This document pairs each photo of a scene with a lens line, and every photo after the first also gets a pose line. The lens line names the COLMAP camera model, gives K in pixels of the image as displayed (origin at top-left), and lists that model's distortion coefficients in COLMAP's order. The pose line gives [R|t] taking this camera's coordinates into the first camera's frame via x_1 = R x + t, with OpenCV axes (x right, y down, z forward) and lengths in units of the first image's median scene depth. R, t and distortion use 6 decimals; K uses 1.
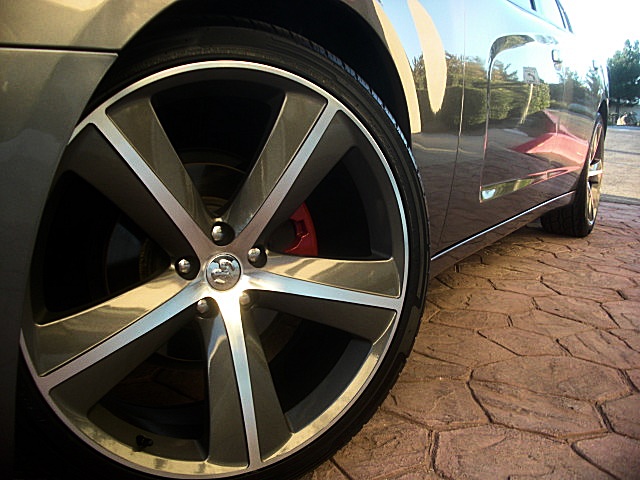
lens RADIAL K [[618.2, 0, 318.2], [0, 618.2, 241.4], [0, 0, 1]] dist [-0.117640, 0.000000]
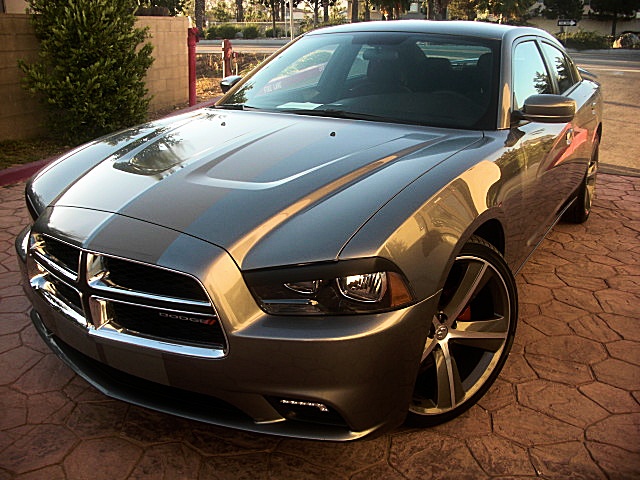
lens RADIAL K [[618.2, 0, 323.6], [0, 618.2, 241.2], [0, 0, 1]] dist [-0.117640, 0.000000]
pose [[0.999121, -0.040458, 0.011008, -0.415071], [0.038667, 0.990596, 0.131243, -0.424582], [-0.016214, -0.130702, 0.991289, -0.897054]]
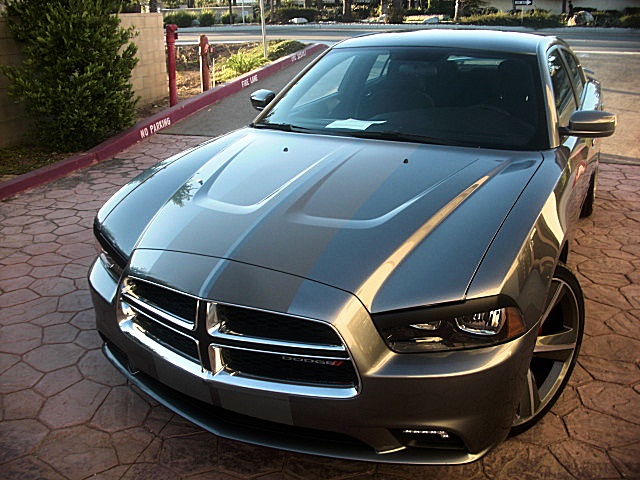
lens RADIAL K [[618.2, 0, 326.3], [0, 618.2, 240.8], [0, 0, 1]] dist [-0.117640, 0.000000]
pose [[0.992931, -0.087440, 0.080269, -0.748692], [0.073483, 0.983913, 0.162835, -0.574879], [-0.093216, -0.155786, 0.983383, -0.906335]]
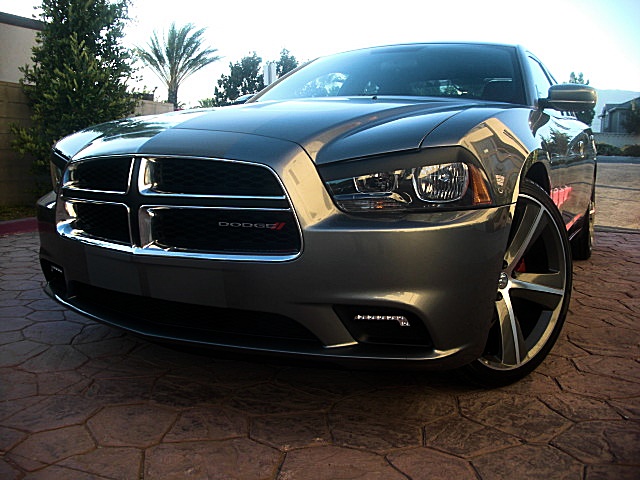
lens RADIAL K [[618.2, 0, 320.5], [0, 618.2, 239.6], [0, 0, 1]] dist [-0.117640, 0.000000]
pose [[0.996567, -0.041323, 0.071742, -0.648724], [0.045491, 0.997310, -0.057468, -0.002037], [-0.069175, 0.060534, 0.995766, -0.819113]]
